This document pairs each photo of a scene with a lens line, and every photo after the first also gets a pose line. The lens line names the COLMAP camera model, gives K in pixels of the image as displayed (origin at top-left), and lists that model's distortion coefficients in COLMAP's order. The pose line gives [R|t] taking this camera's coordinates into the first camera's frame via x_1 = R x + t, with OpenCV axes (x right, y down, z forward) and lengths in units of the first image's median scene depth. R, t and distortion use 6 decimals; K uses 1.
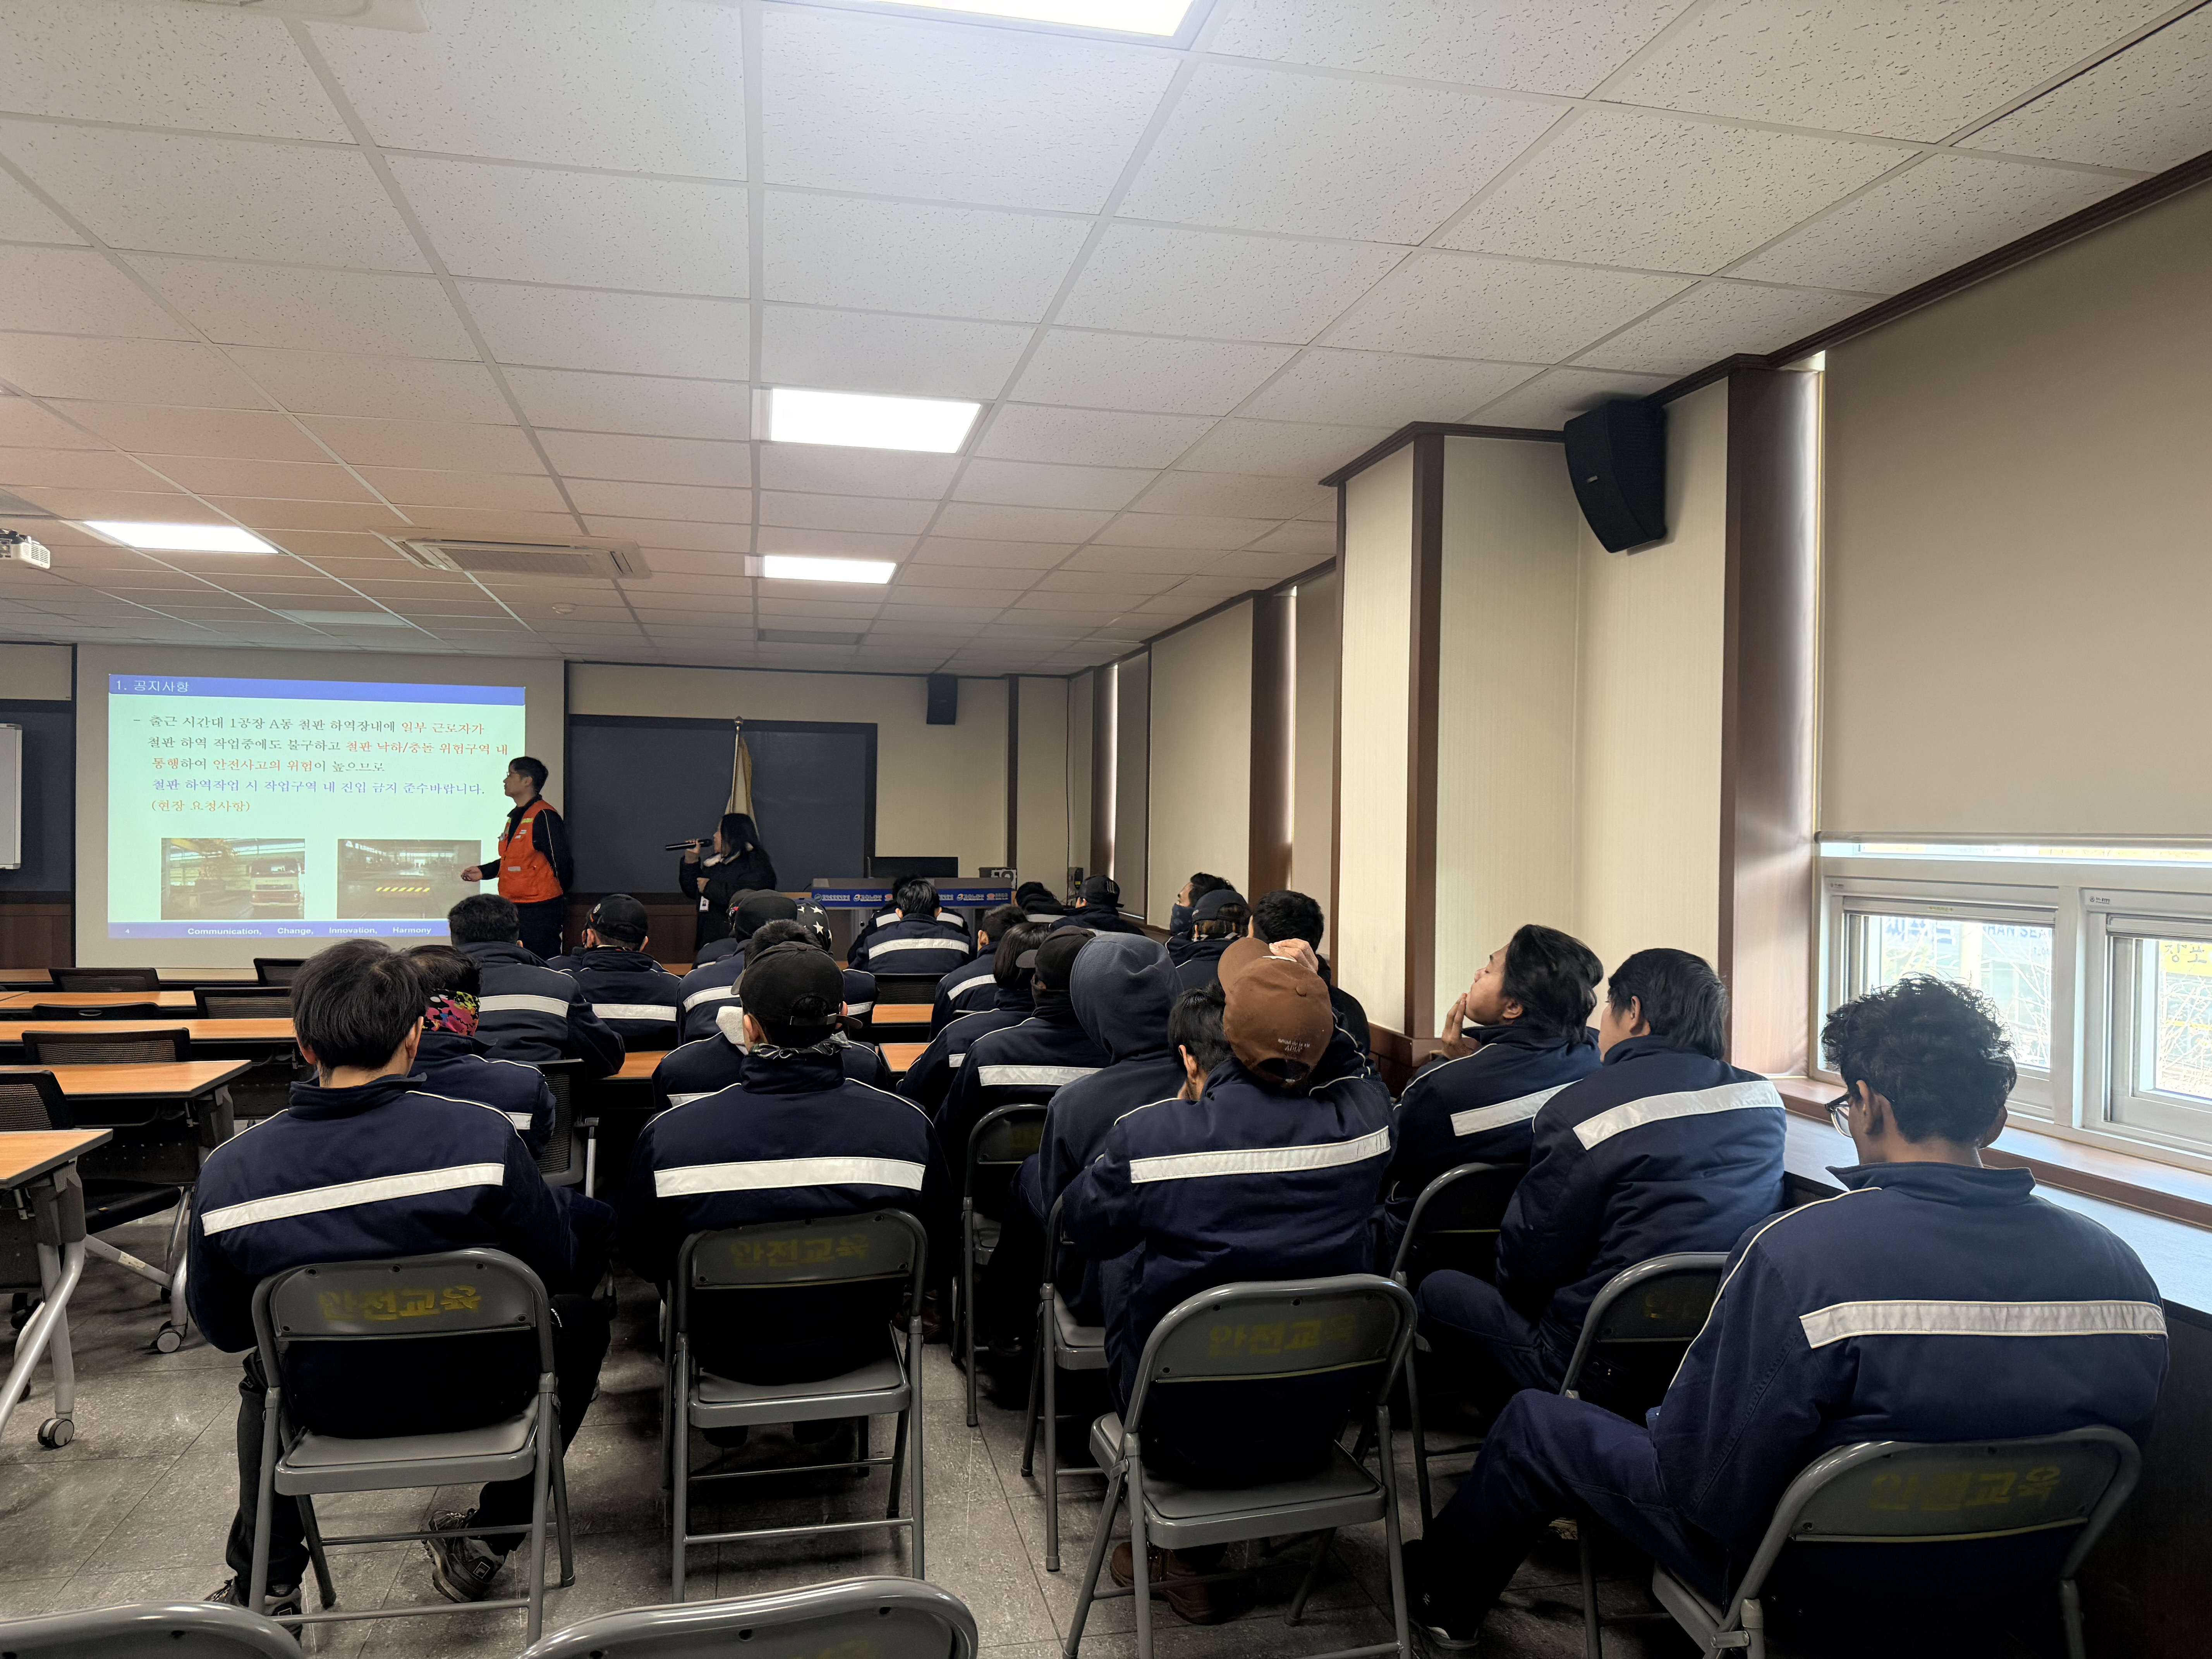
lens RADIAL K [[1555.7, 0, 1111.7], [0, 1555.7, 832.3], [0, 0, 1]] dist [0.041212, -0.052845]
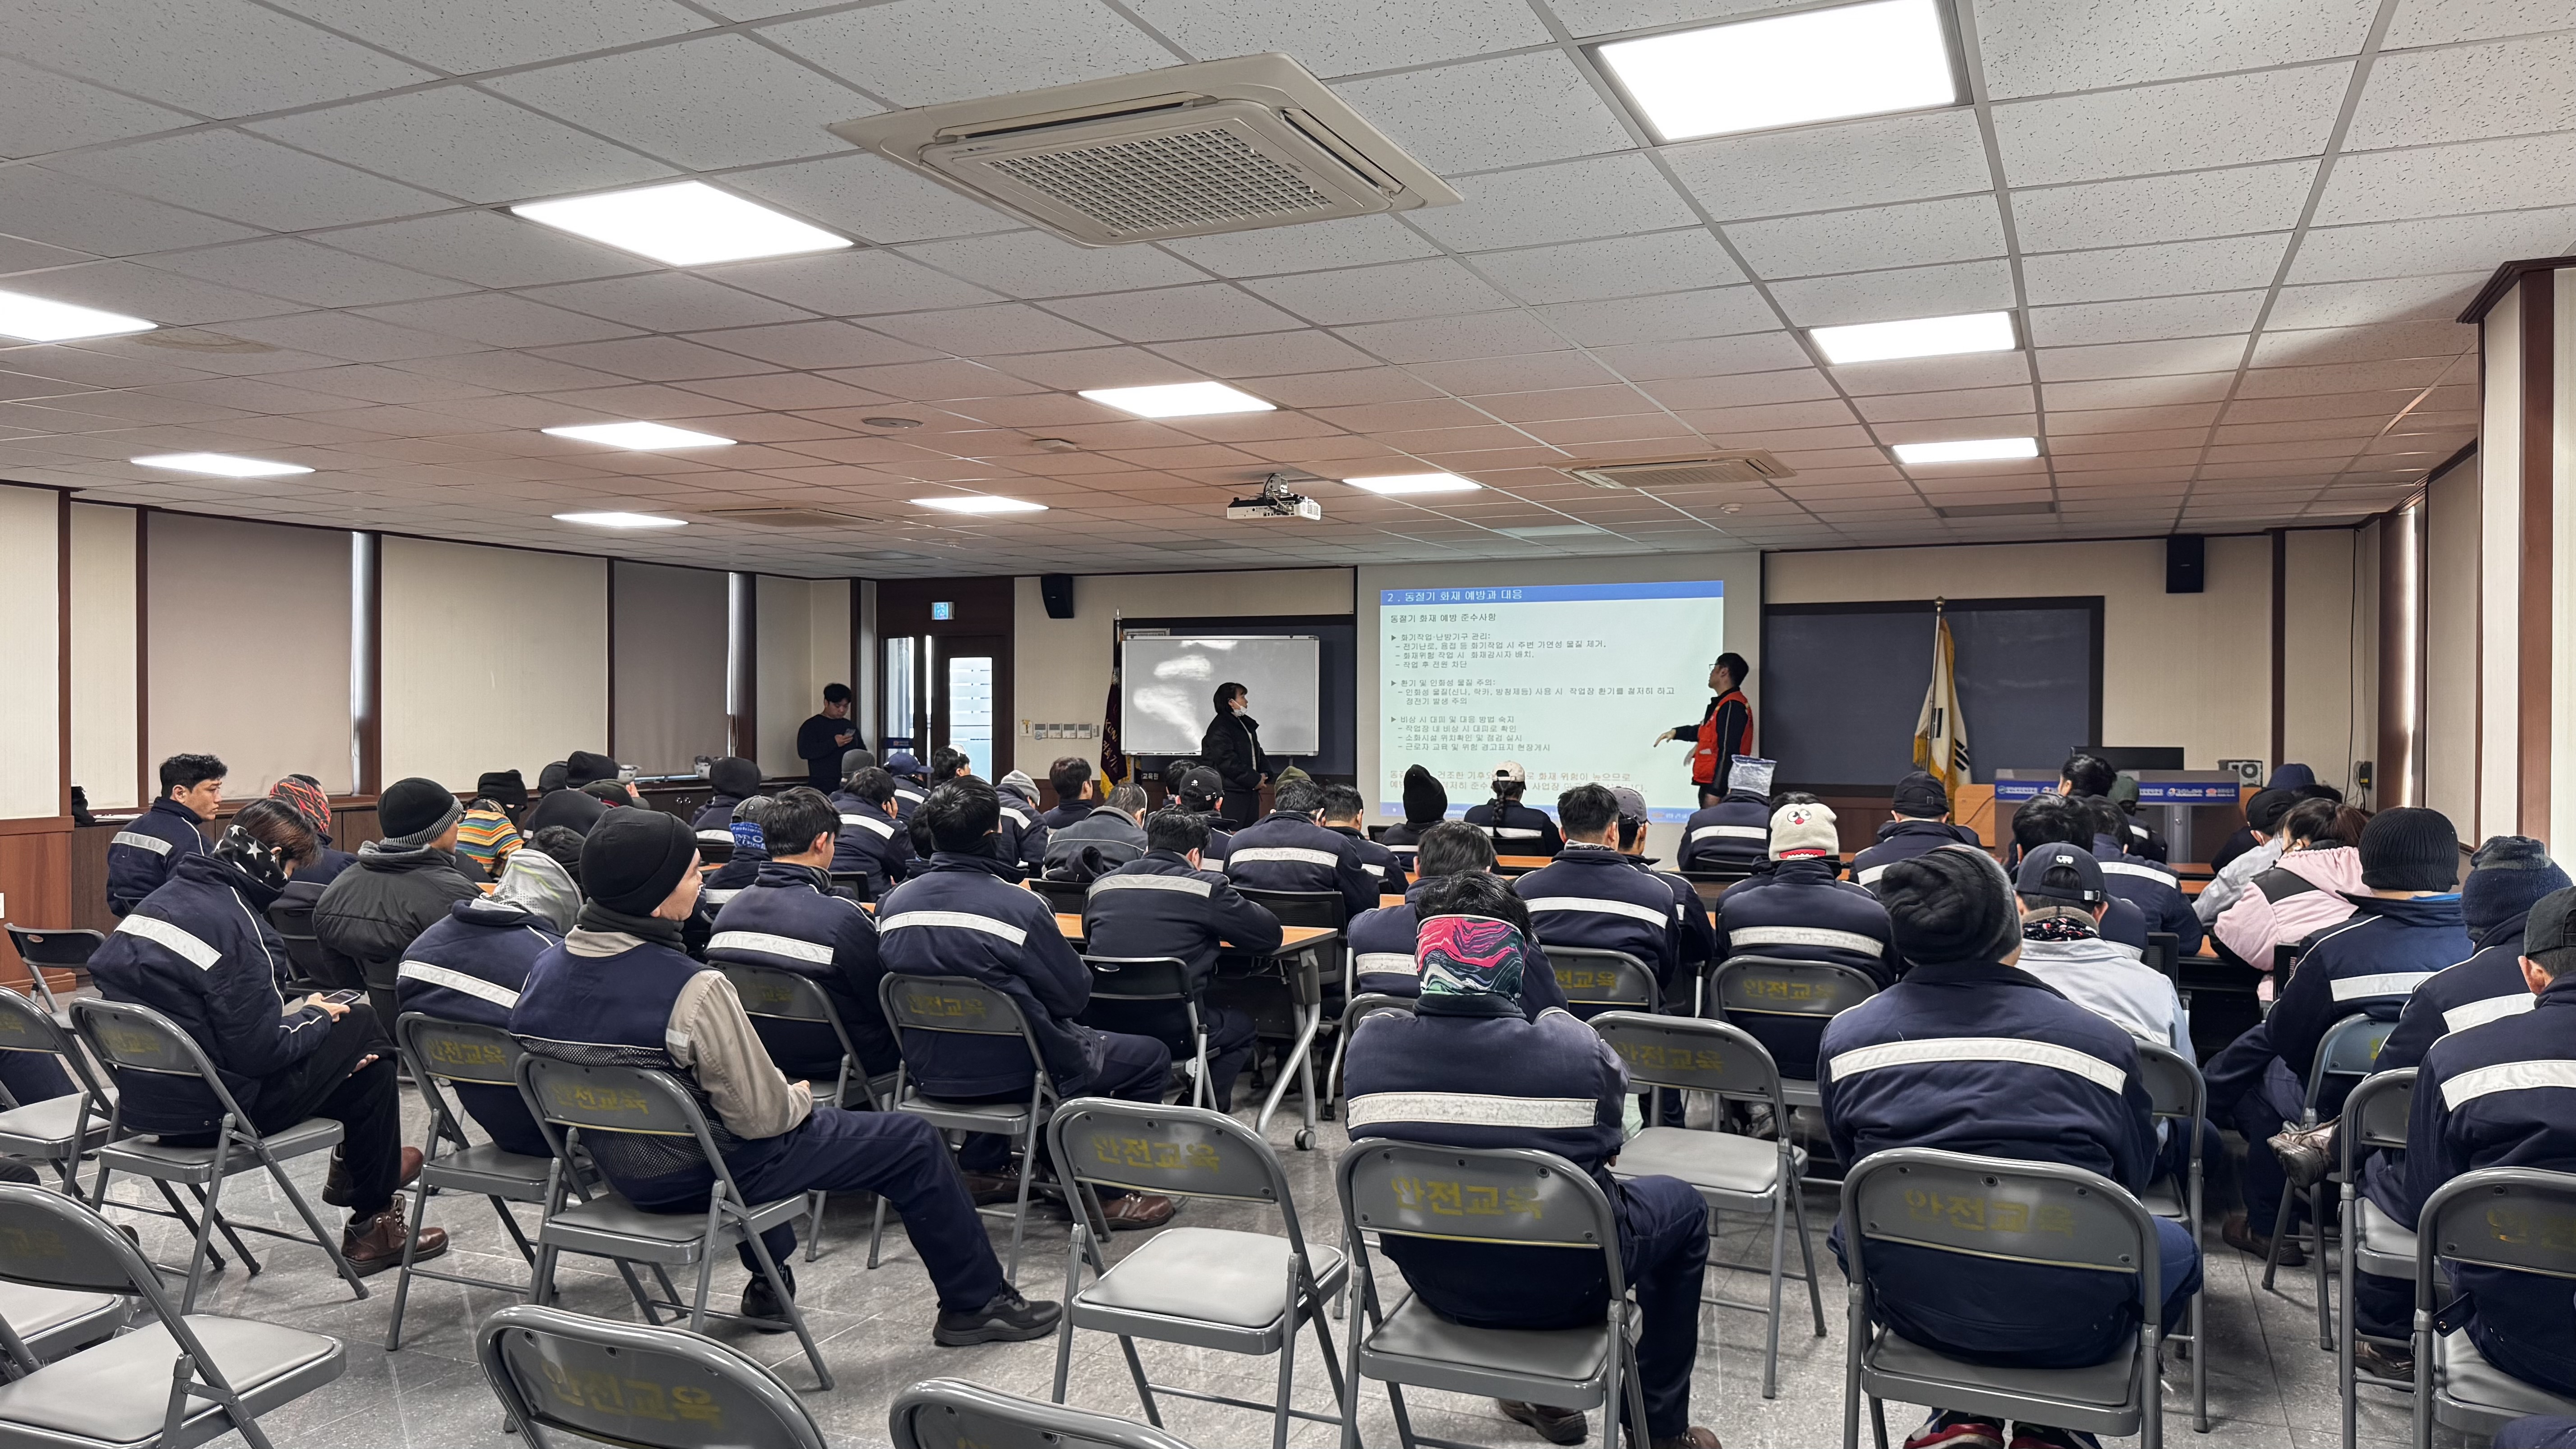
lens RADIAL K [[1797.1, 0, 1276.0], [0, 1797.1, 733.2], [0, 0, 1]] dist [0.059022, -0.065716]
pose [[0.797609, -0.004912, -0.603155, 0.123967], [0.008073, 0.999964, 0.002532, 0.001933], [0.603121, -0.006889, 0.797620, -0.136360]]
